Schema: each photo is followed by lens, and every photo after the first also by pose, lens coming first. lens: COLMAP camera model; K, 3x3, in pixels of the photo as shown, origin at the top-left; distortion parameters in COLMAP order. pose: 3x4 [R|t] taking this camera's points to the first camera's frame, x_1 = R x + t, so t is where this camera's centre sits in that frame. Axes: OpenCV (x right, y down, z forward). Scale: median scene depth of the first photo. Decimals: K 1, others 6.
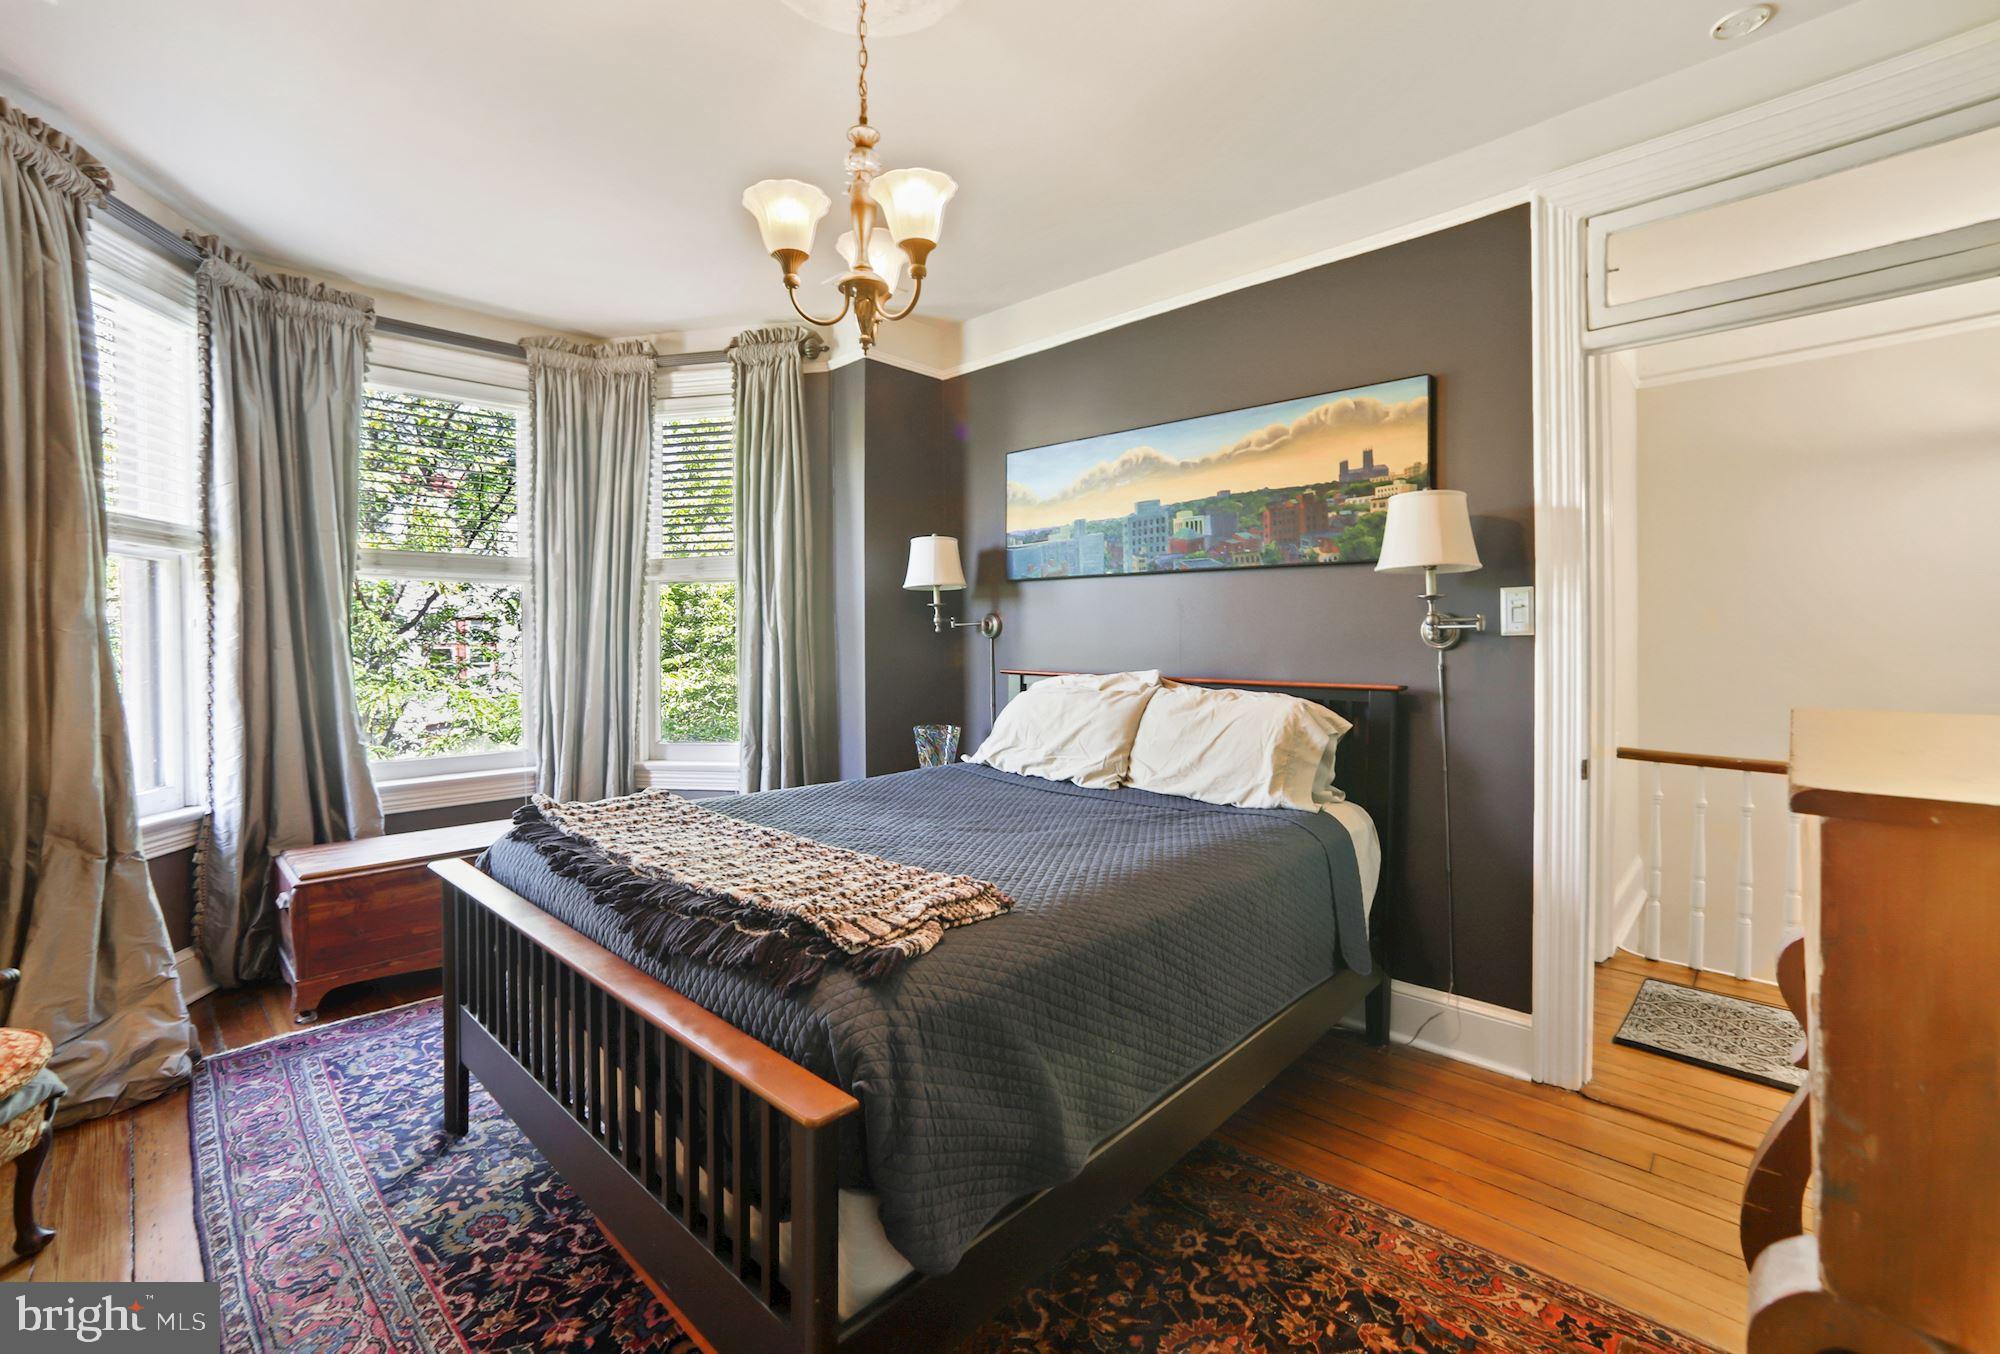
lens RADIAL K [[816.4, 0, 953.4], [0, 816.4, 639.8], [0, 0, 1]] dist [0.009065, 0.000760]
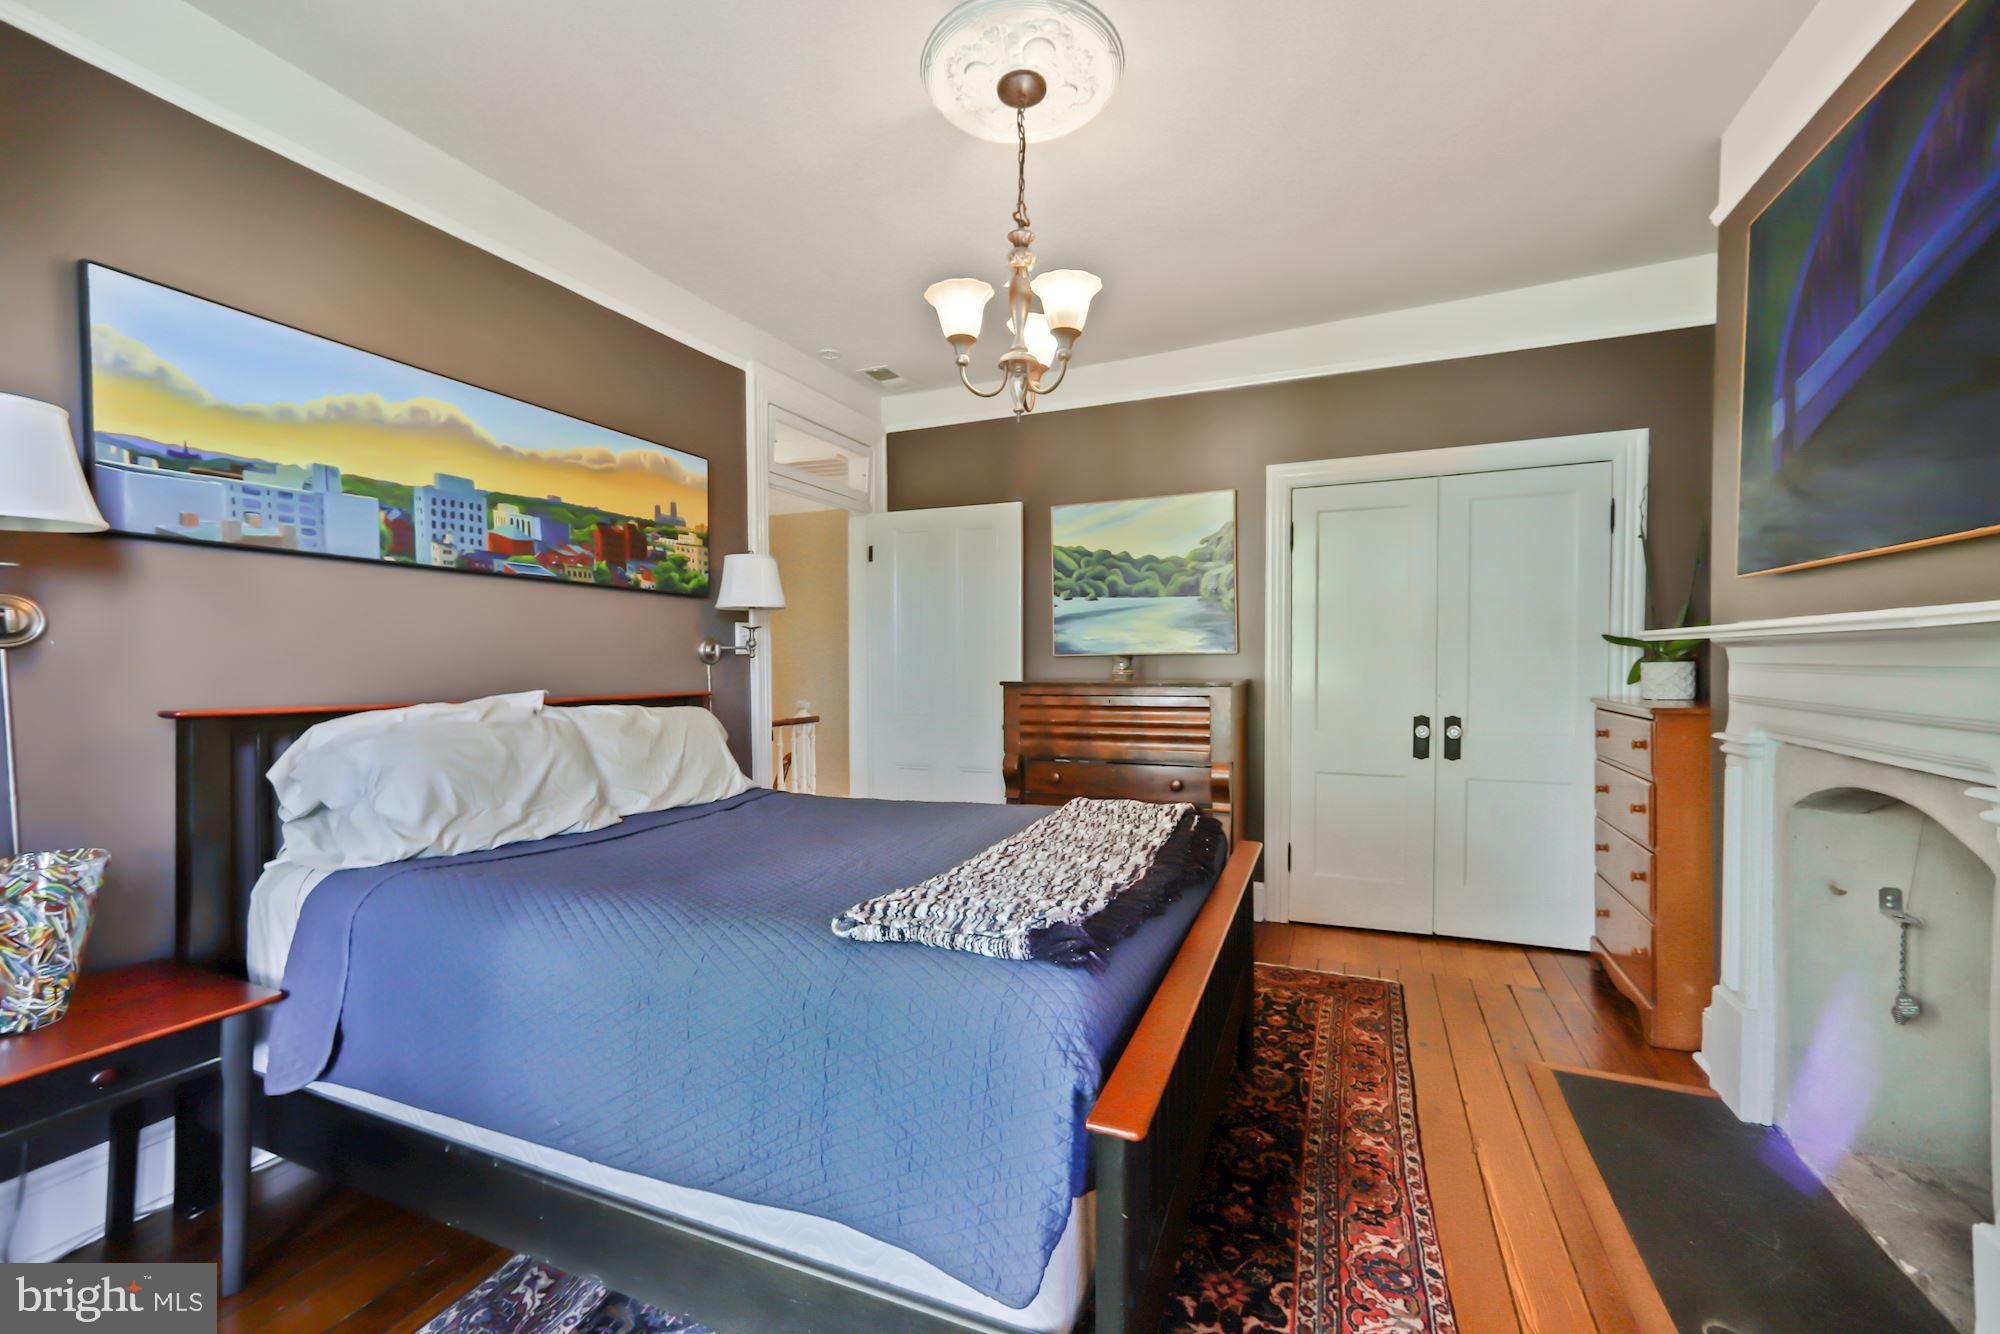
lens RADIAL K [[816.4, 0, 1002.0], [0, 816.4, 663.8], [0, 0, 1]] dist [0.009065, 0.000760]
pose [[-0.356599, -0.007916, 0.934224, -0.801240], [0.003194, 0.999948, 0.009692, 0.001412], [-0.934252, 0.006440, -0.356555, 0.948025]]
